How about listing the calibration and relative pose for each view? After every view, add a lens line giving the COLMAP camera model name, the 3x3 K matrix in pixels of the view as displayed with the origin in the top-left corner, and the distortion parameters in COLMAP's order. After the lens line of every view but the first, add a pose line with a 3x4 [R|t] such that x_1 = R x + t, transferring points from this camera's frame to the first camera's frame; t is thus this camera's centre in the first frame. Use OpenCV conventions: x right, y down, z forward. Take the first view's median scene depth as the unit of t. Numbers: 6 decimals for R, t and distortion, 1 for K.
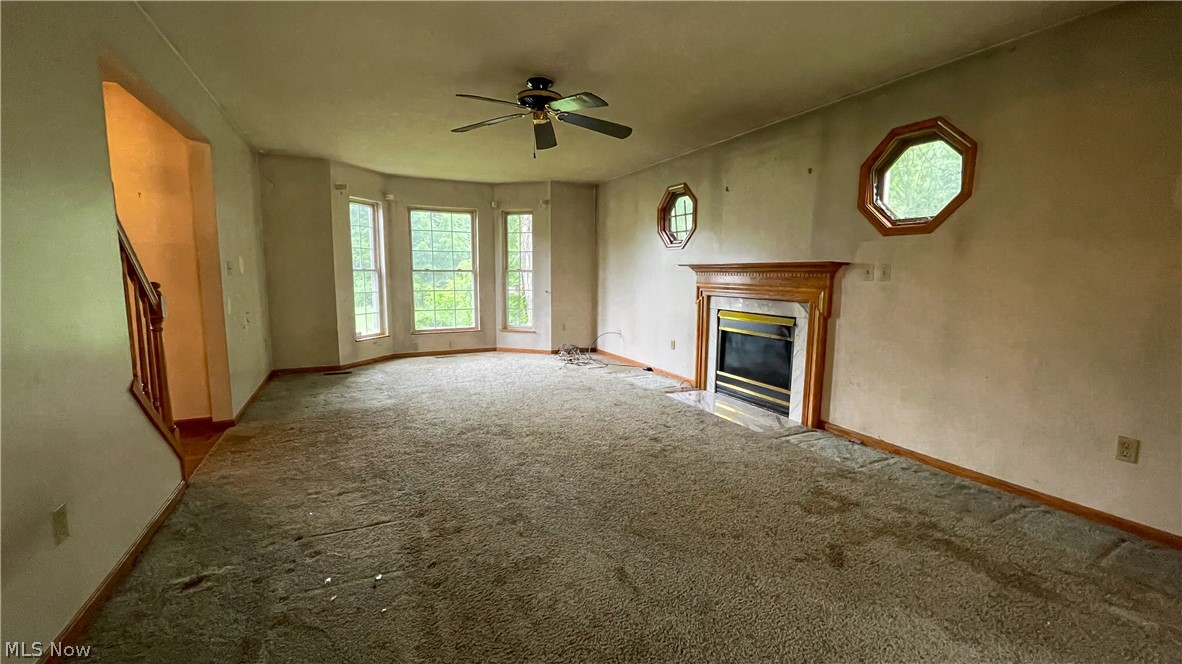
lens RADIAL K [[478.1, 0, 595.1], [0, 478.1, 333.2], [0, 0, 1]] dist [-0.006315, 0.000620]
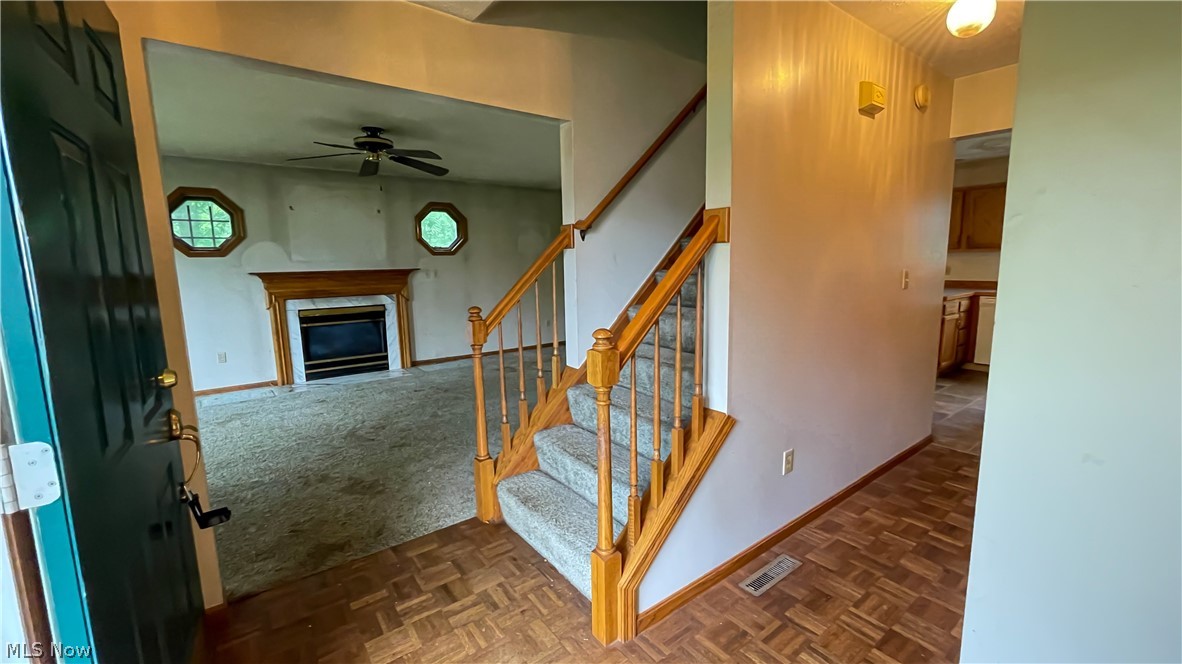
lens RADIAL K [[478.1, 0, 589.9], [0, 478.1, 330.5], [0, 0, 1]] dist [-0.006315, 0.000620]
pose [[-0.170568, -0.148355, 0.974114, -1.222966], [0.139625, 0.974986, 0.172936, -0.125516], [-0.975403, 0.165508, -0.145587, 0.586710]]
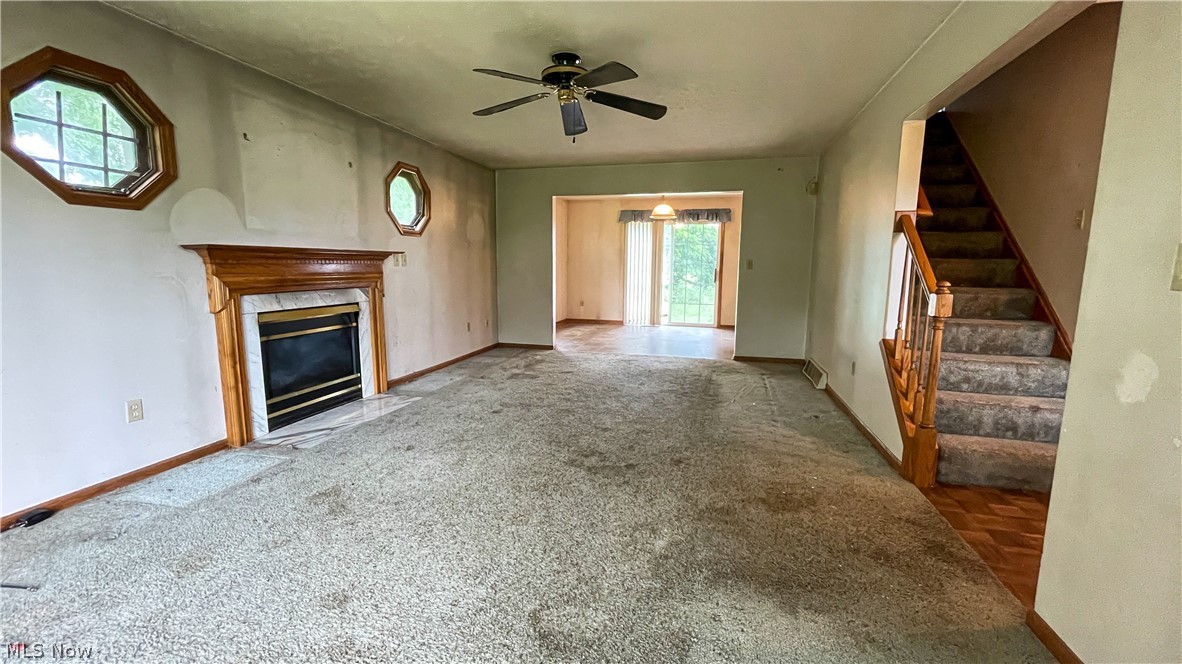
lens RADIAL K [[478.1, 0, 589.8], [0, 478.1, 331.4], [0, 0, 1]] dist [-0.006315, 0.000620]
pose [[-0.750157, -0.111540, 0.651785, -0.664060], [0.062103, 0.969431, 0.237374, -0.190322], [-0.658337, 0.218545, -0.720299, 1.438260]]
